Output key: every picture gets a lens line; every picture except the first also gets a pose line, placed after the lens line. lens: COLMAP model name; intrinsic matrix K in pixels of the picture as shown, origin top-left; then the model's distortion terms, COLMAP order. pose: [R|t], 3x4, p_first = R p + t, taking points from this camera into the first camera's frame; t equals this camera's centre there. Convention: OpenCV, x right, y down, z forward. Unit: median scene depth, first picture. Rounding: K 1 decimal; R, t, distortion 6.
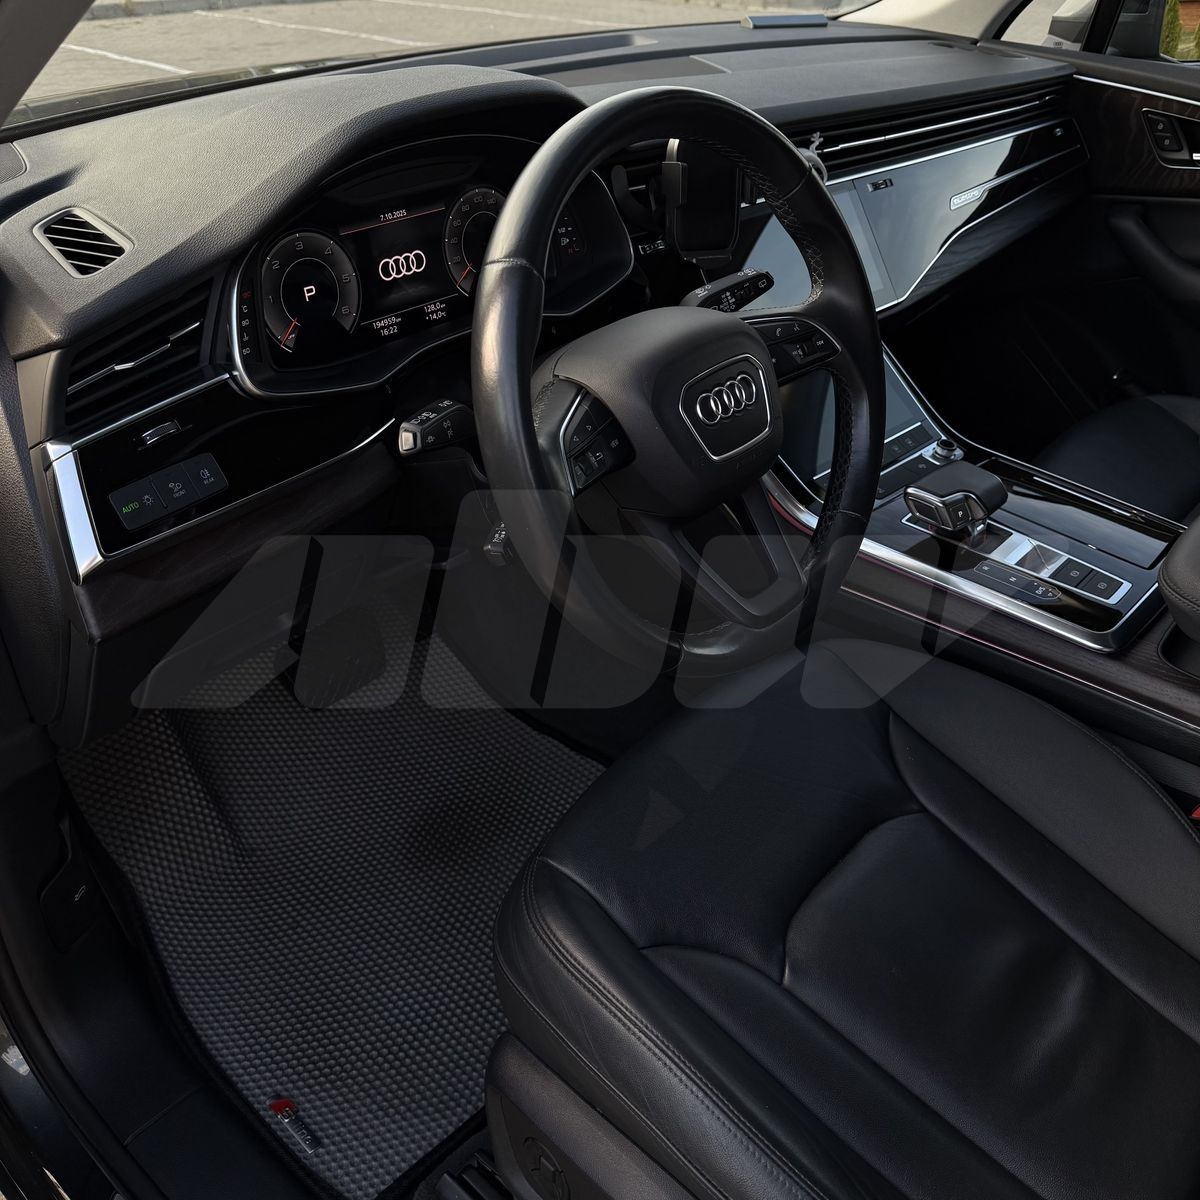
lens RADIAL K [[1120.3, 0, 594.2], [0, 1120.3, 603.5], [0, 0, 1]] dist [0.059844, -0.092296]
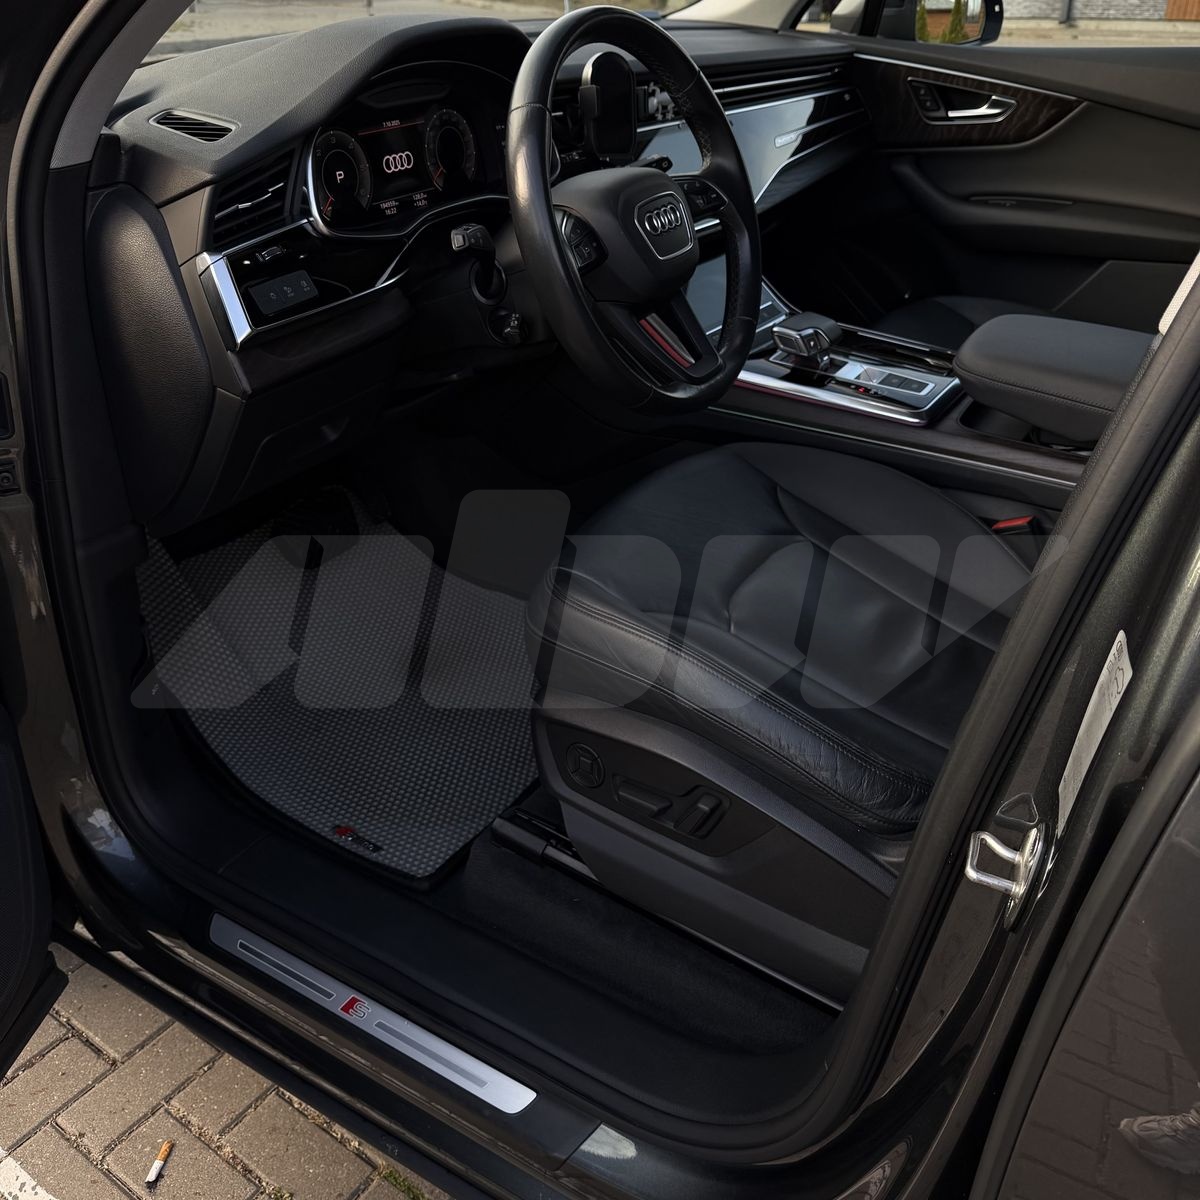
lens RADIAL K [[1130.6, 0, 591.5], [0, 1130.6, 601.6], [0, 0, 1]] dist [0.030672, -0.046832]
pose [[0.985711, -0.083344, 0.146382, -0.186236], [0.089110, 0.995466, -0.033273, 0.286234], [-0.142945, 0.045842, 0.988668, -0.342134]]
